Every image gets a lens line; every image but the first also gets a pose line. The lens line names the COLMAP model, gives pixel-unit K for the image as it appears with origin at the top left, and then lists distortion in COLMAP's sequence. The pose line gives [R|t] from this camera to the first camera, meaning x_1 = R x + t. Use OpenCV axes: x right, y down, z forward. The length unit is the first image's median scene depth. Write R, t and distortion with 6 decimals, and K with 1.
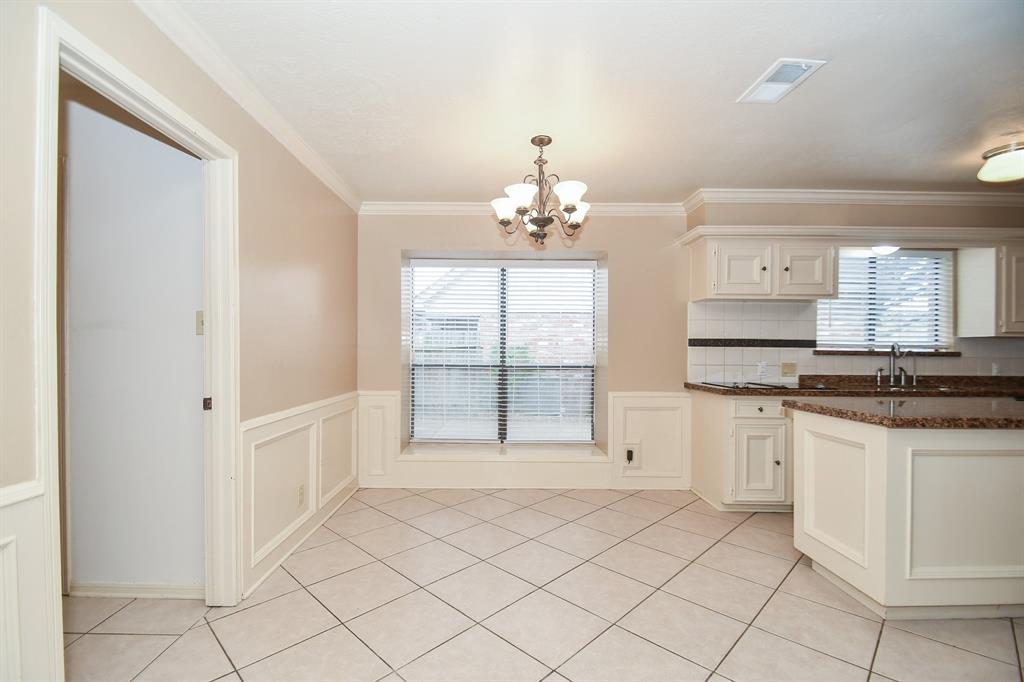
lens RADIAL K [[453.5, 0, 502.2], [0, 453.5, 349.1], [0, 0, 1]] dist [0.009726, -0.011954]
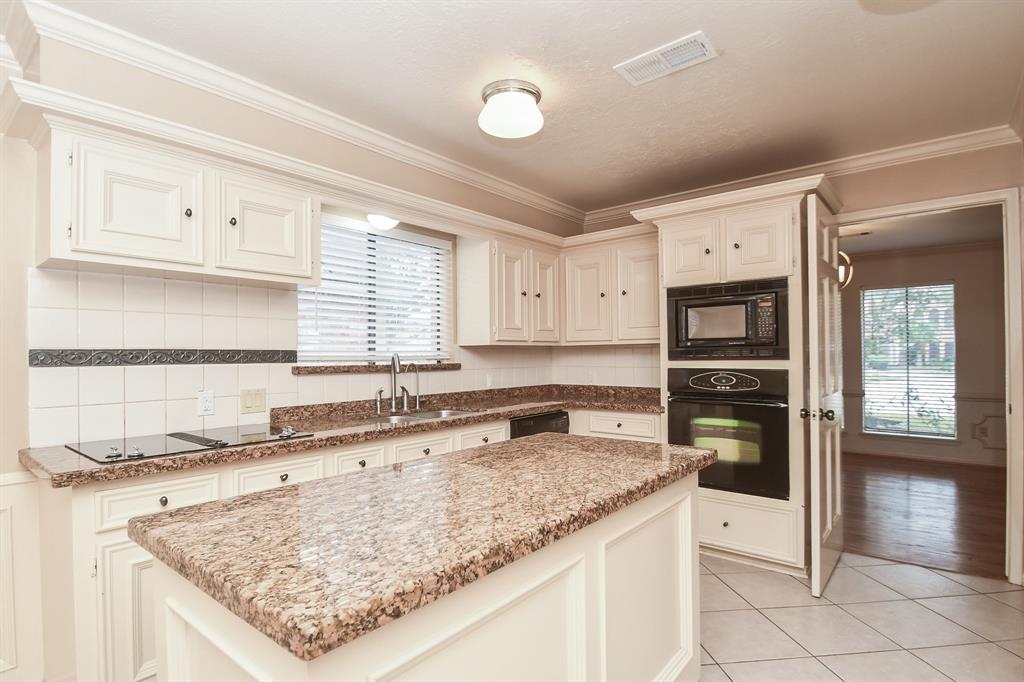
lens RADIAL K [[522.3, 0, 485.5], [0, 522.3, 347.1], [0, 0, 1]] dist [-0.004320, -0.000691]
pose [[0.663399, -0.003423, 0.748258, 0.330517], [0.015152, 0.999846, -0.008860, -0.014108], [-0.748112, 0.017216, 0.663349, 0.332981]]
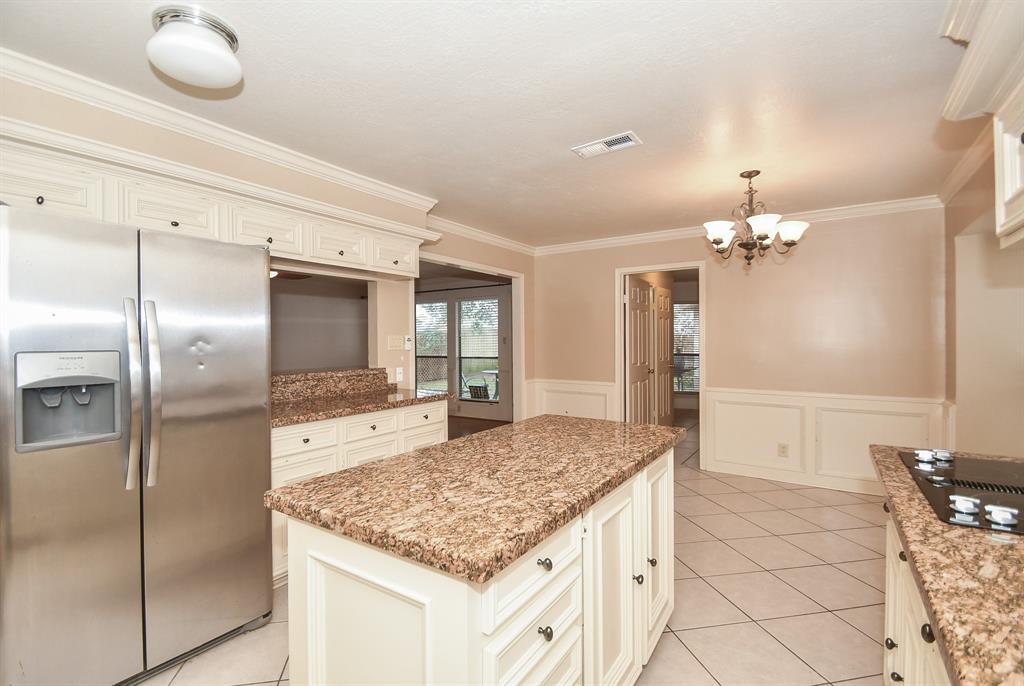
lens RADIAL K [[476.2, 0, 497.1], [0, 476.2, 344.8], [0, 0, 1]] dist [0.001315, -0.000091]
pose [[-0.572080, 0.006747, -0.820170, 1.005959], [0.002642, 0.999976, 0.006384, -0.026515], [0.820193, 0.001485, -0.572085, 0.823412]]
